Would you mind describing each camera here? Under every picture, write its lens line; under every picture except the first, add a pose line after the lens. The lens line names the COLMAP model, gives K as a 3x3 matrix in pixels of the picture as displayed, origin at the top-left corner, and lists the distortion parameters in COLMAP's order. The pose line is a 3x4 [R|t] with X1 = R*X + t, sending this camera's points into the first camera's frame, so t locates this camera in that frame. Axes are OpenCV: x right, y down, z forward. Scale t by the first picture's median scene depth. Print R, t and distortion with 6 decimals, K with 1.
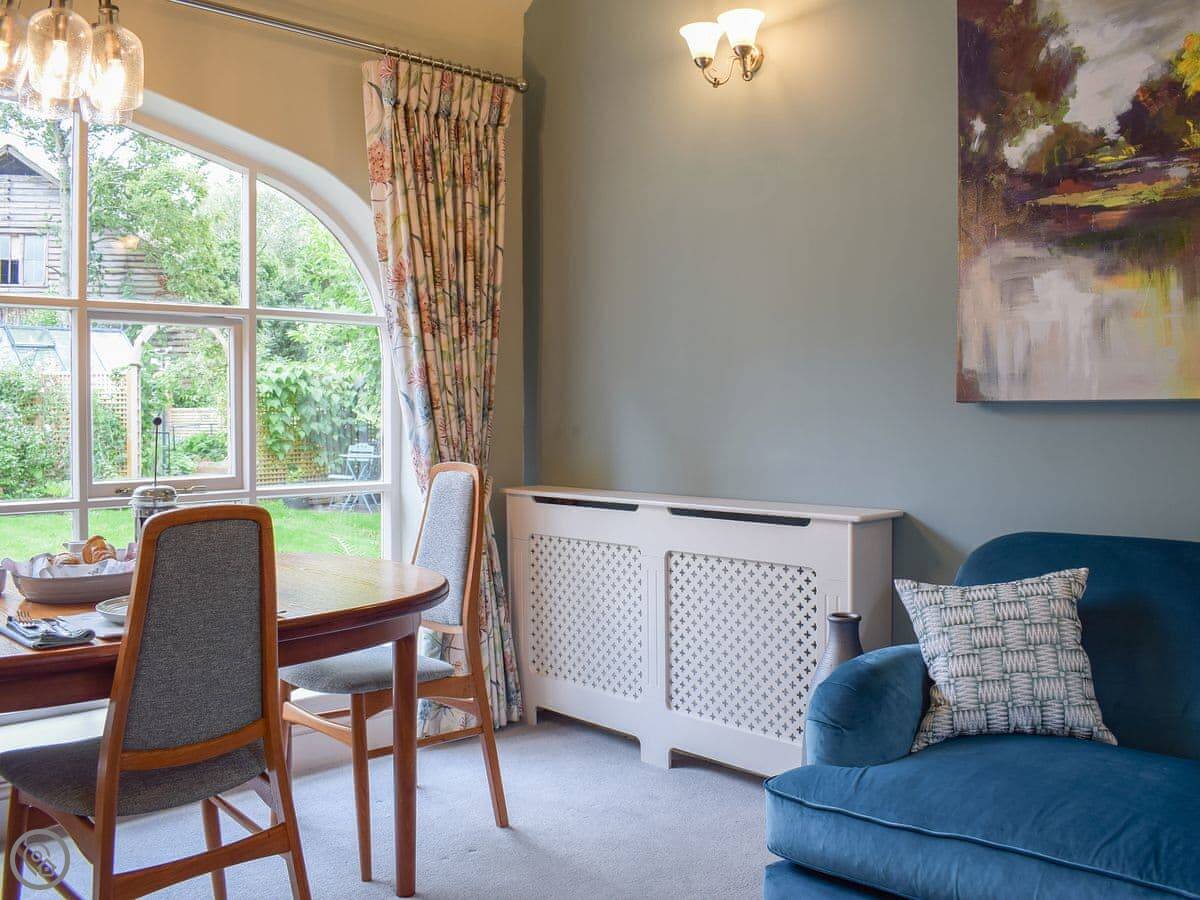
lens RADIAL K [[1105.4, 0, 572.9], [0, 1105.4, 457.3], [0, 0, 1]] dist [-0.081803, 0.008918]
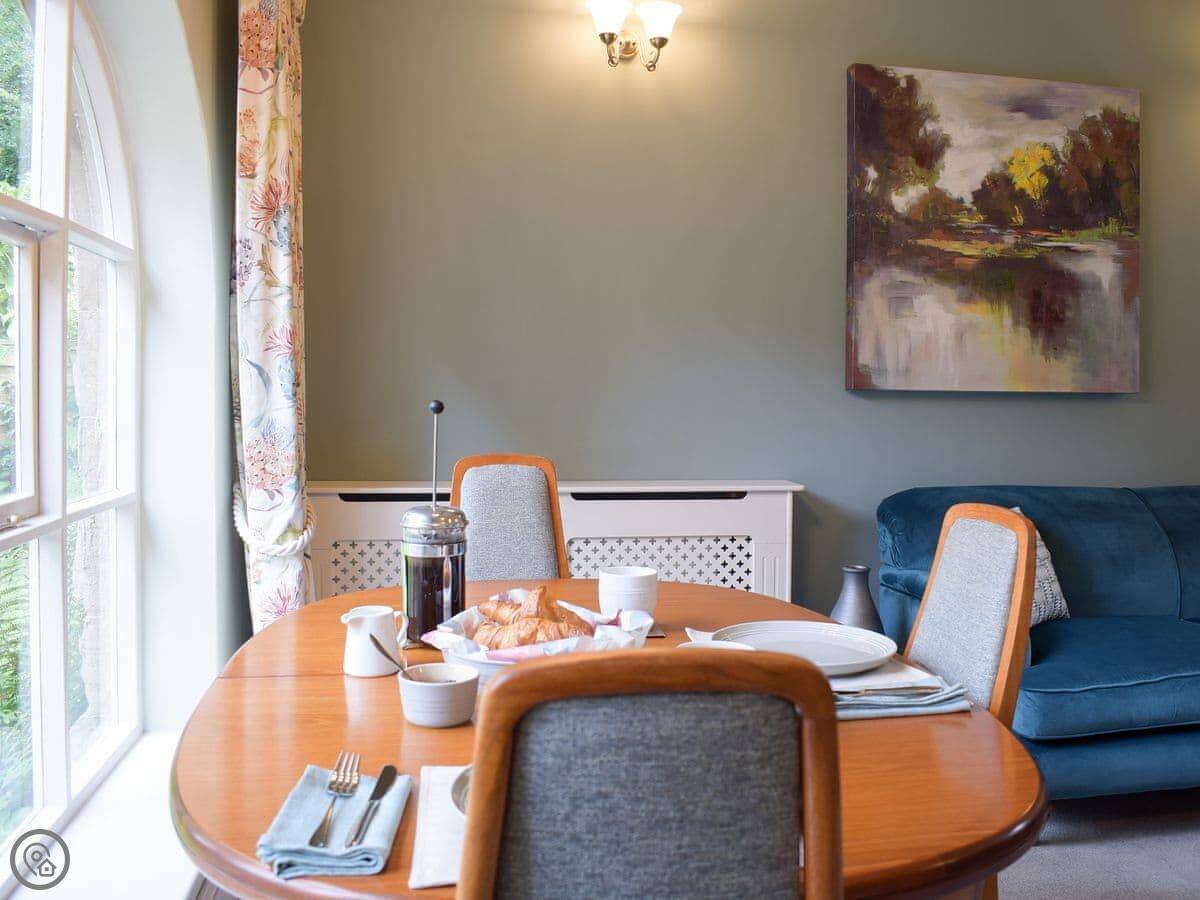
lens RADIAL K [[1105.4, 0, 572.9], [0, 1105.4, 457.3], [0, 0, 1]] dist [-0.081803, 0.008918]
pose [[0.527317, -0.044512, 0.848502, -0.972703], [0.018787, 0.998994, 0.040731, -0.033068], [-0.849461, -0.005537, 0.527622, 0.659882]]
